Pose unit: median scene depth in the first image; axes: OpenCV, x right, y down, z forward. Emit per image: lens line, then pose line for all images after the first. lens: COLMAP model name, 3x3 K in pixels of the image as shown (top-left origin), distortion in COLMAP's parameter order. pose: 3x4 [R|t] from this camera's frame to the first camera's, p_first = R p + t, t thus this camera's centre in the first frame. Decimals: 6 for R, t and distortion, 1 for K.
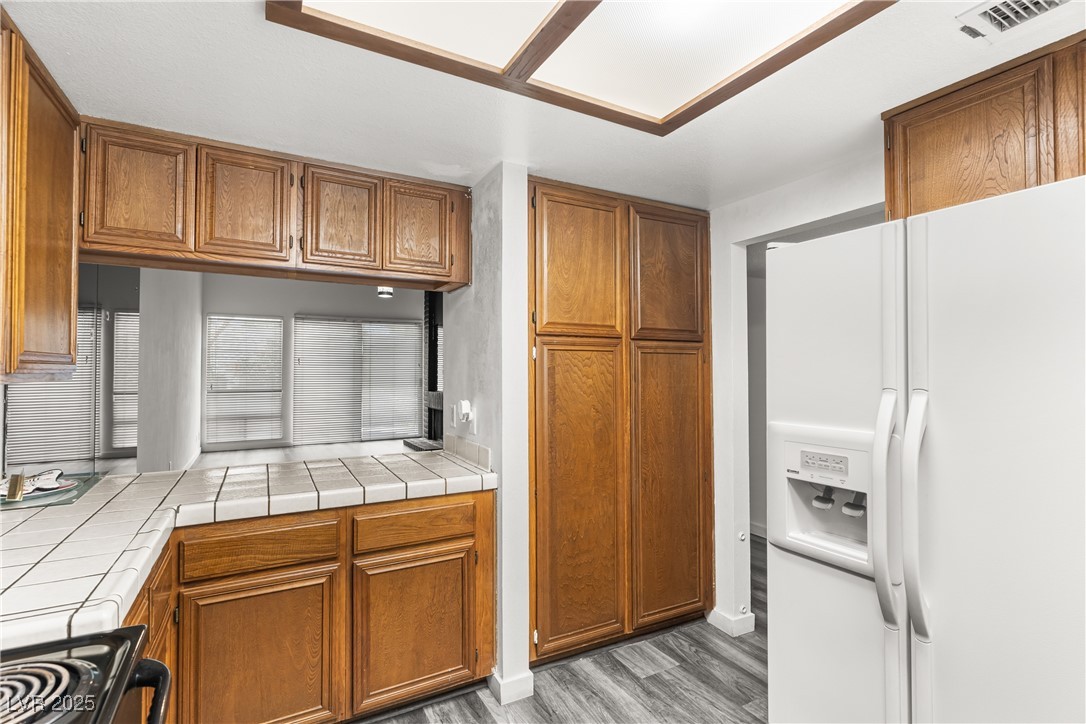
lens RADIAL K [[517.4, 0, 546.4], [0, 517.4, 362.9], [0, 0, 1]] dist [0.002898, 0.000673]
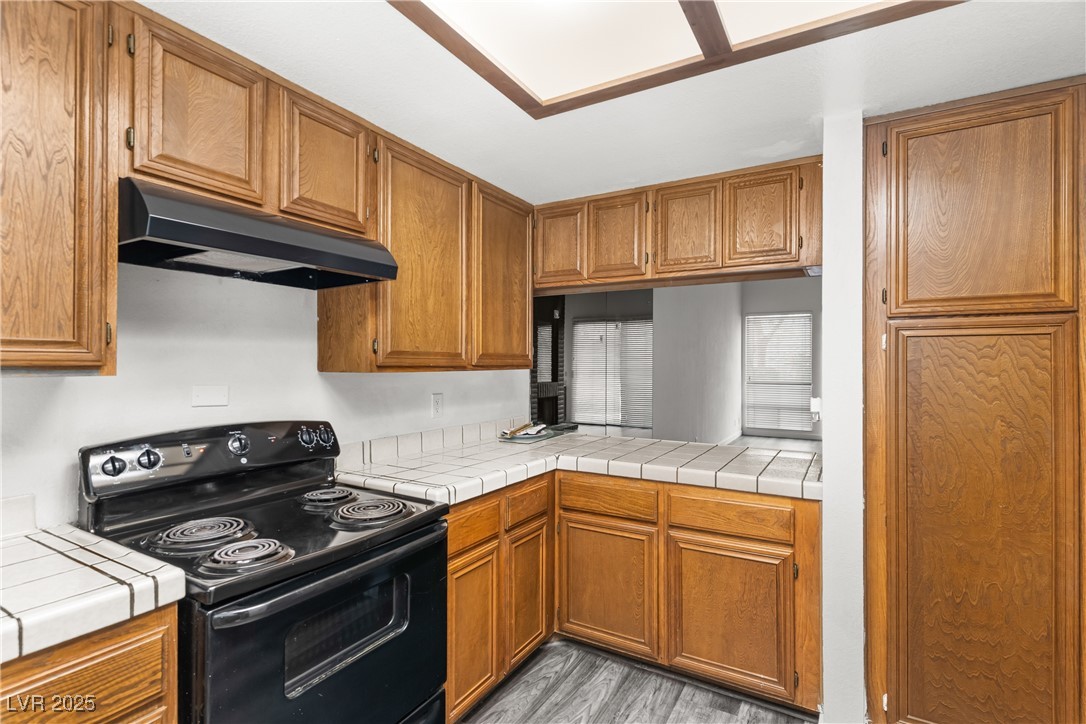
lens RADIAL K [[517.4, 0, 546.9], [0, 517.4, 362.3], [0, 0, 1]] dist [0.002898, 0.000673]
pose [[0.508166, -0.001010, -0.861259, 0.383351], [0.011210, 0.999922, 0.005442, 0.001937], [0.861186, -0.012420, 0.508137, 0.155266]]
